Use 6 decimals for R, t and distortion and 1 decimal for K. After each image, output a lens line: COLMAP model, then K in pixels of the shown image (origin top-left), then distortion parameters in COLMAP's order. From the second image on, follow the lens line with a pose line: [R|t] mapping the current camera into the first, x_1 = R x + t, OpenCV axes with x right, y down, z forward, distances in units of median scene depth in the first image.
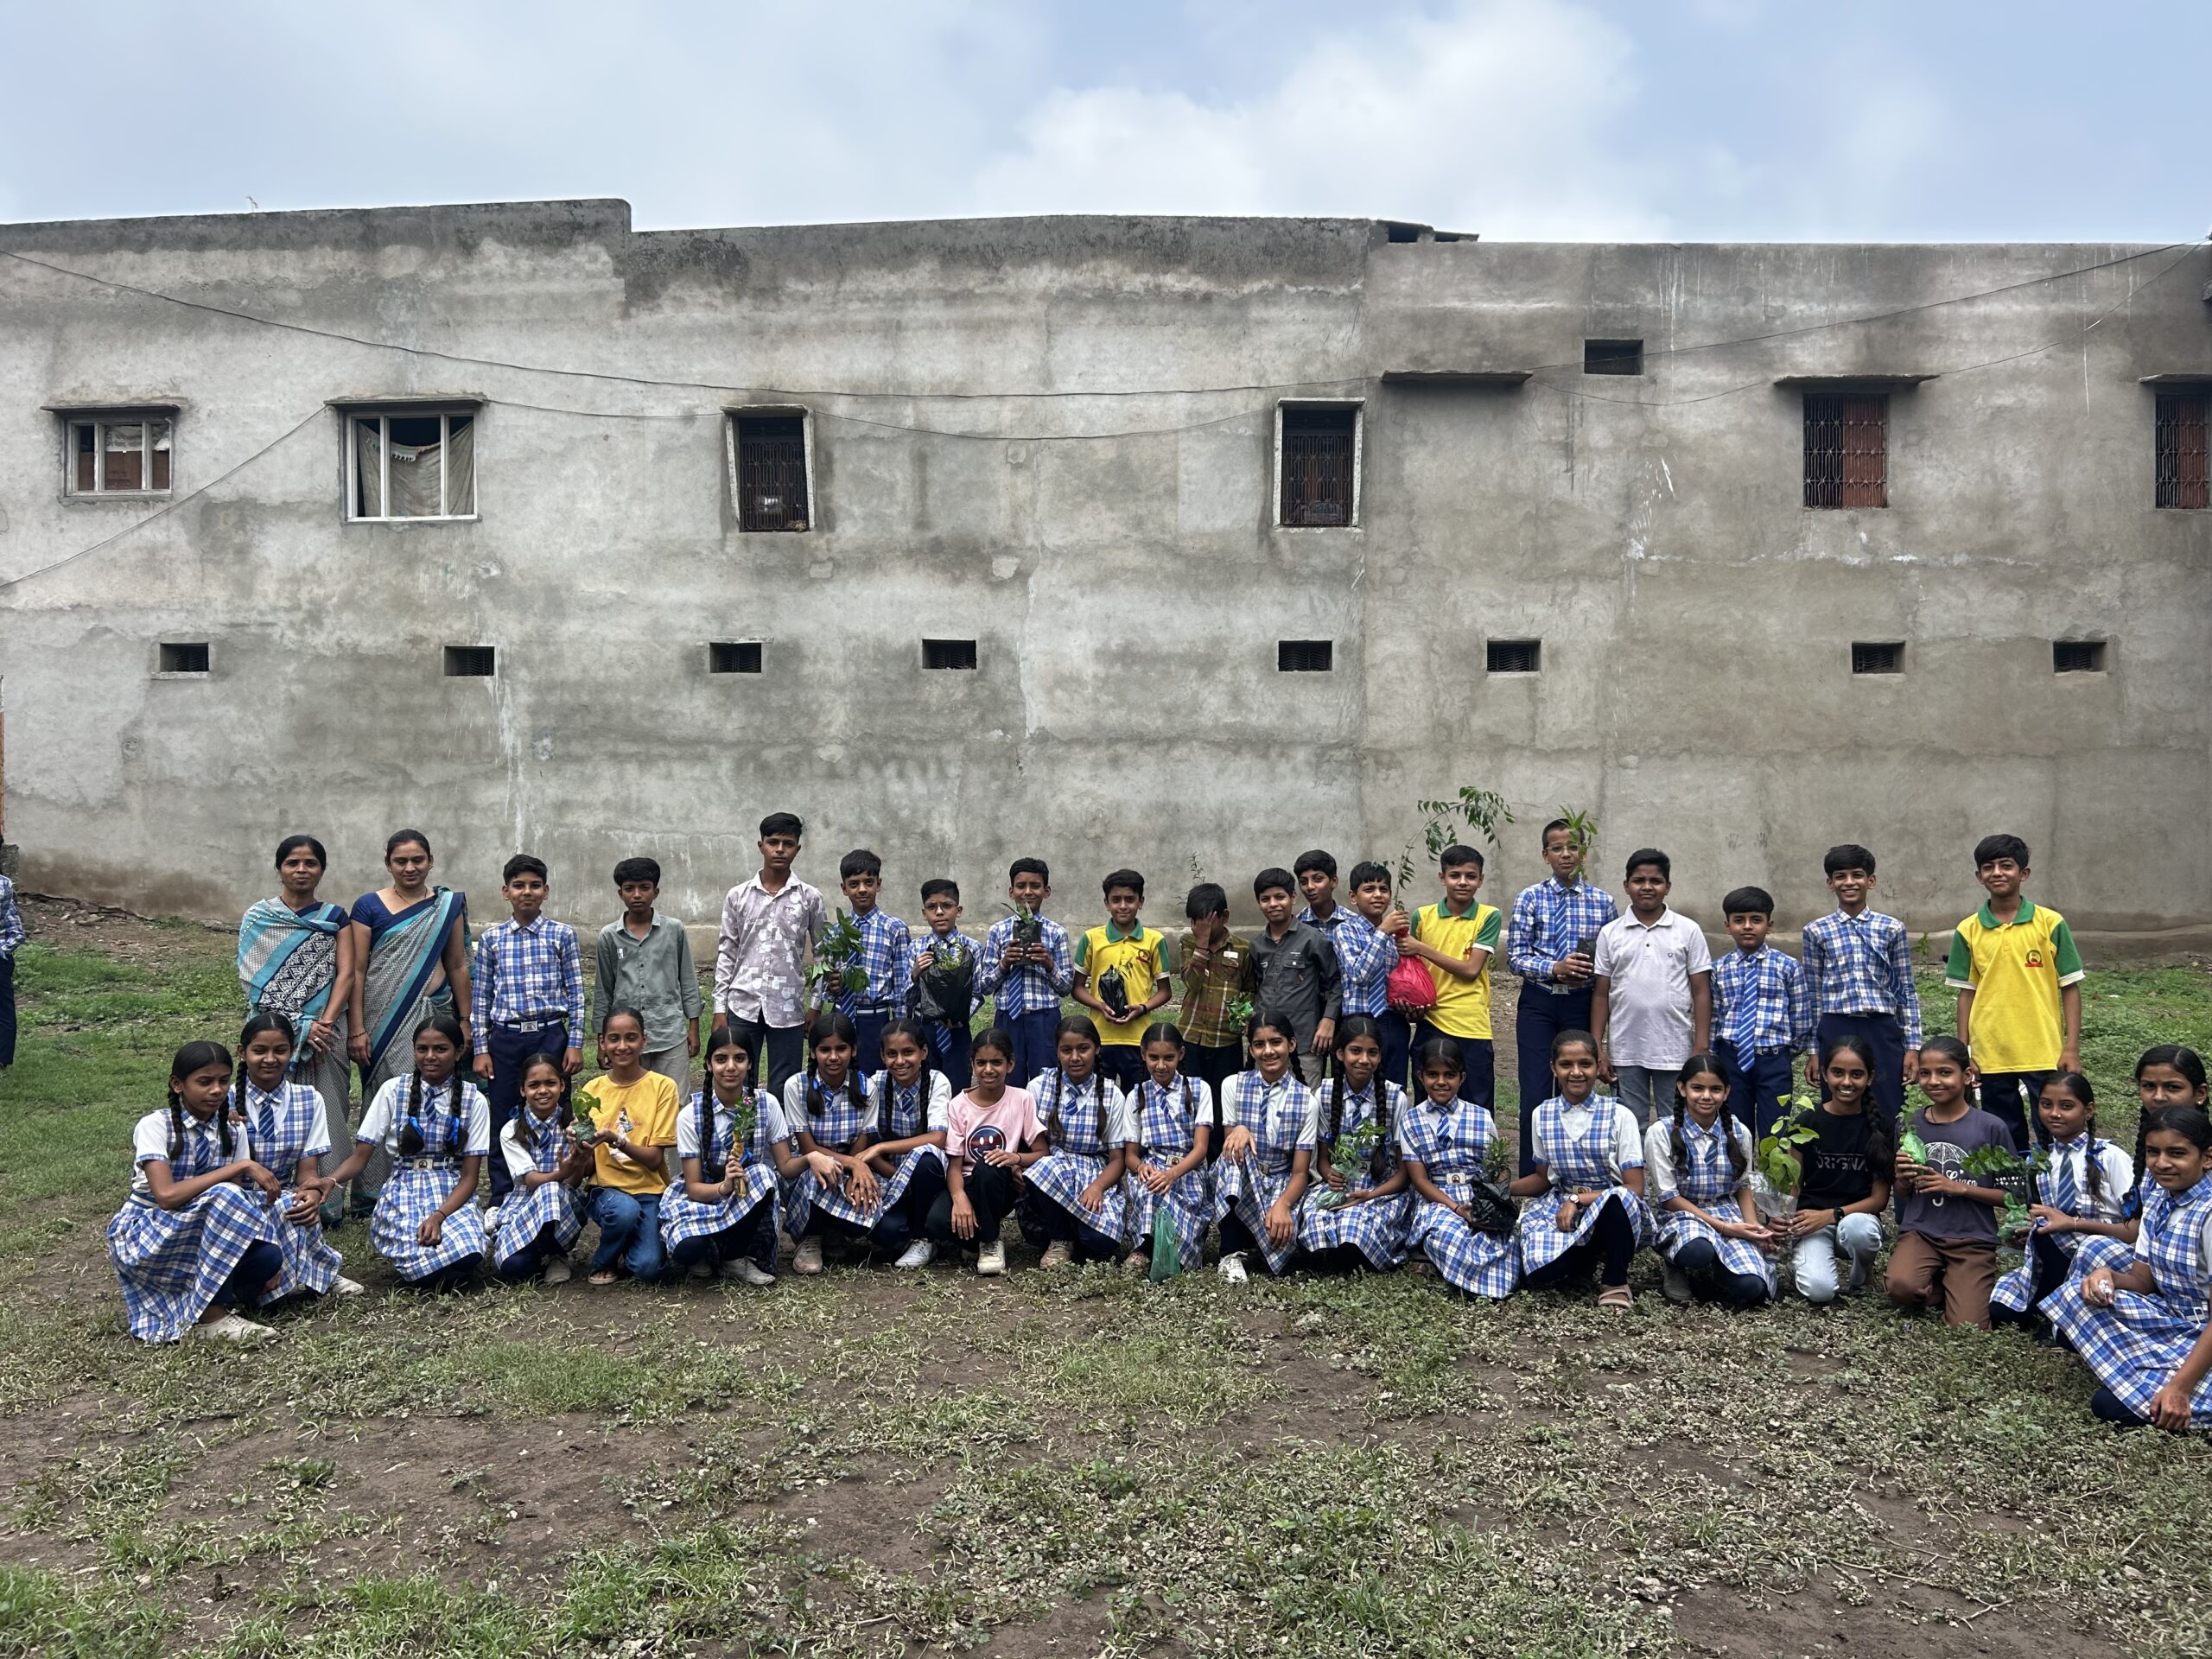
lens RADIAL K [[1688.3, 0, 1137.4], [0, 1688.3, 835.9], [0, 0, 1]] dist [0.049615, -0.053492]
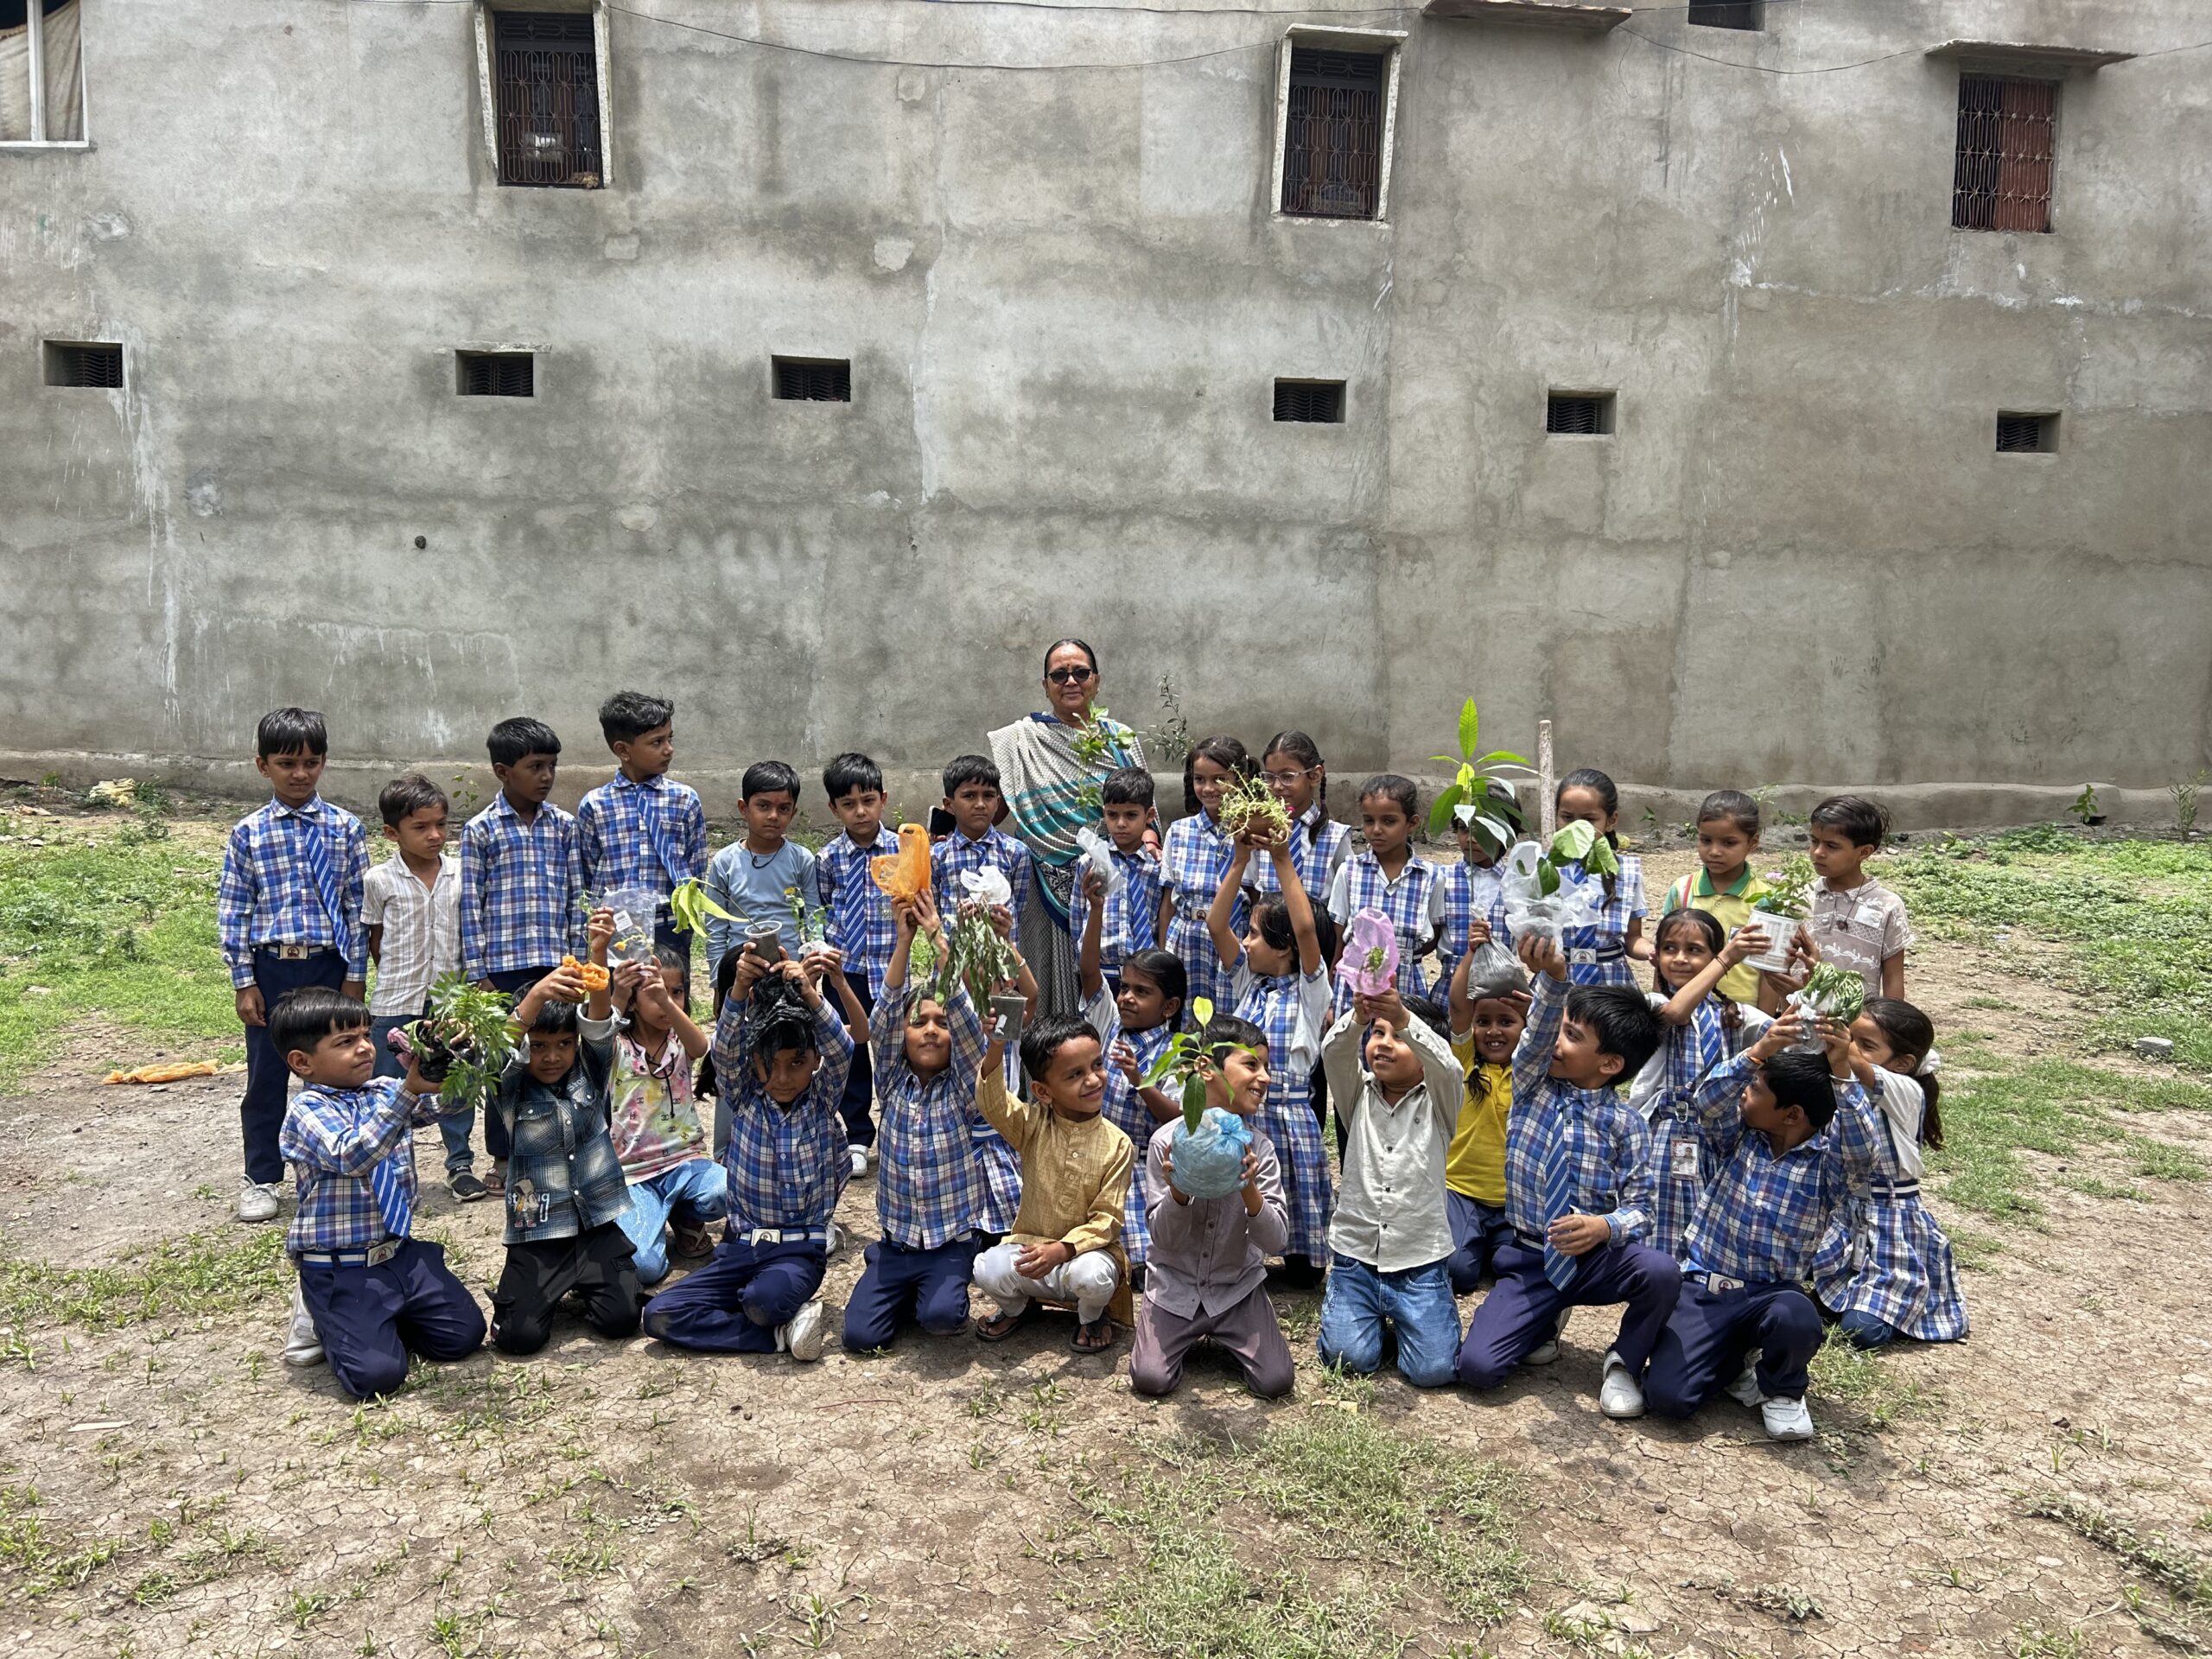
lens RADIAL K [[1688.3, 0, 1098.6], [0, 1688.3, 833.4], [0, 0, 1]] dist [0.049615, -0.053492]
pose [[0.991388, 0.005499, 0.130842, -0.084320], [-0.017173, 0.995950, 0.088256, 0.016082], [-0.129826, -0.089743, 0.987467, 0.271456]]
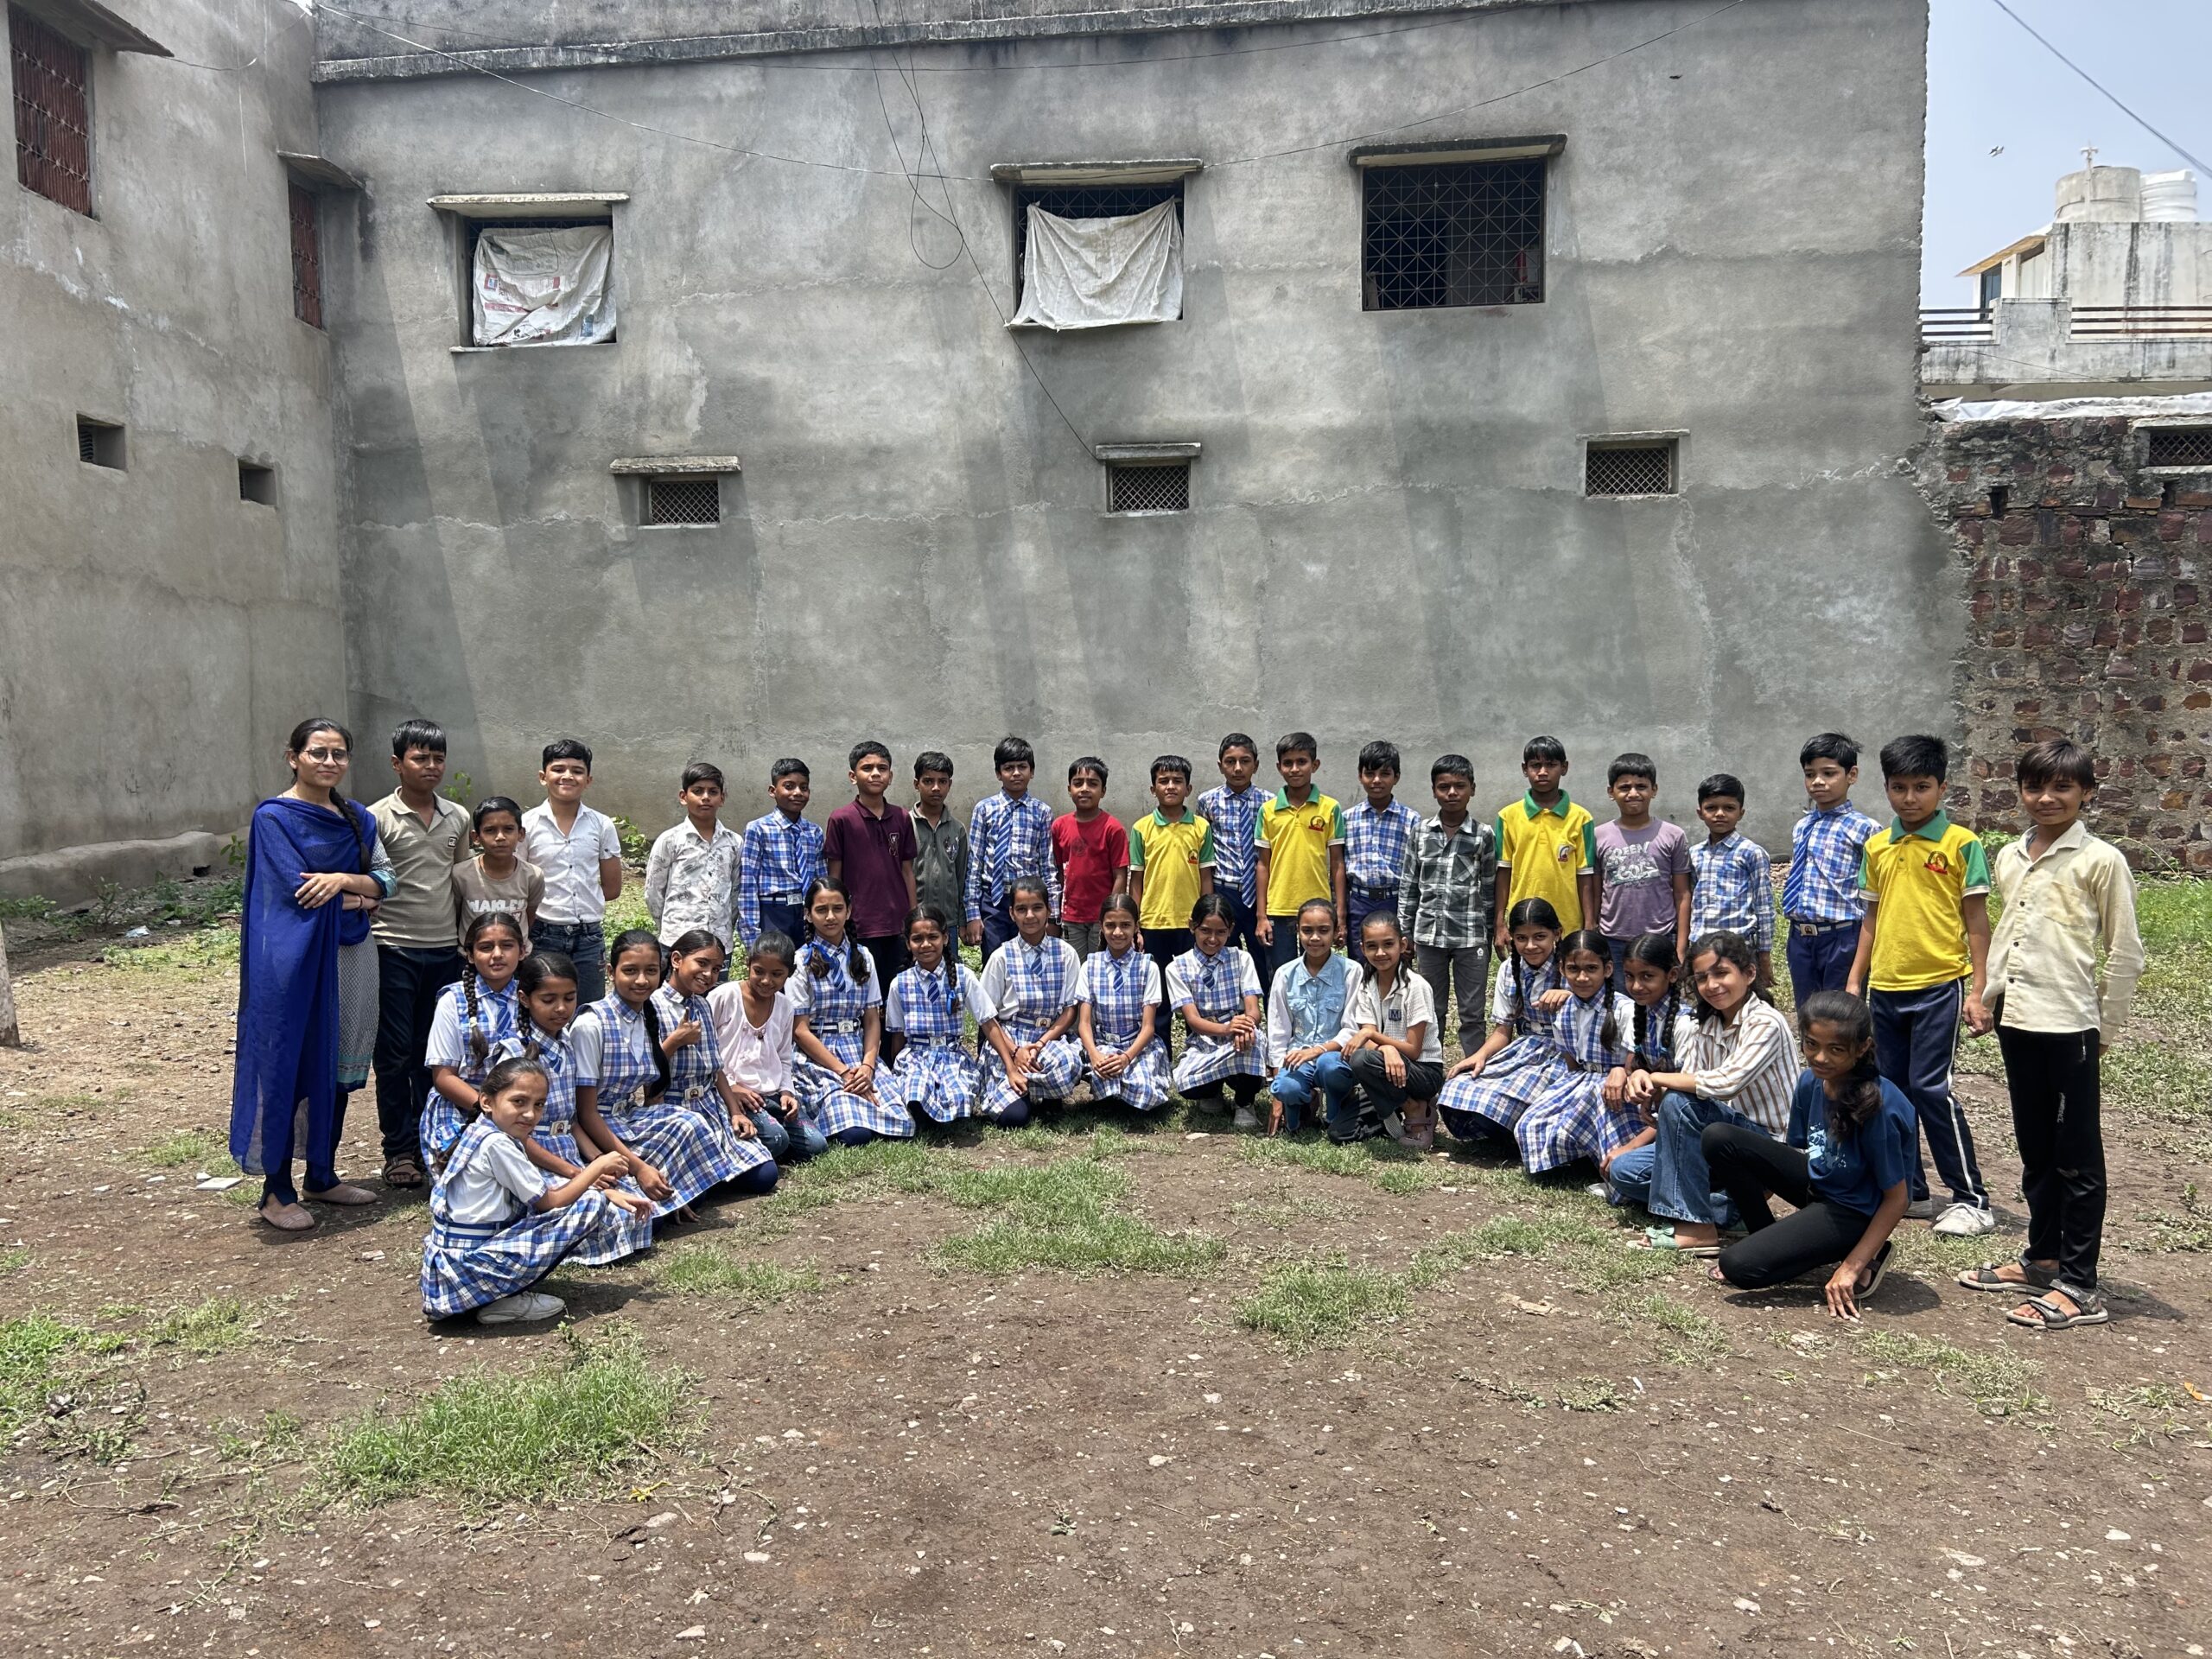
lens RADIAL K [[1688.3, 0, 1125.9], [0, 1688.3, 860.6], [0, 0, 1]] dist [0.049615, -0.053492]
pose [[0.035648, -0.079385, 0.996206, -0.246083], [0.007006, 0.996835, 0.079185, 0.011237], [-0.999340, 0.004156, 0.036091, 0.564828]]
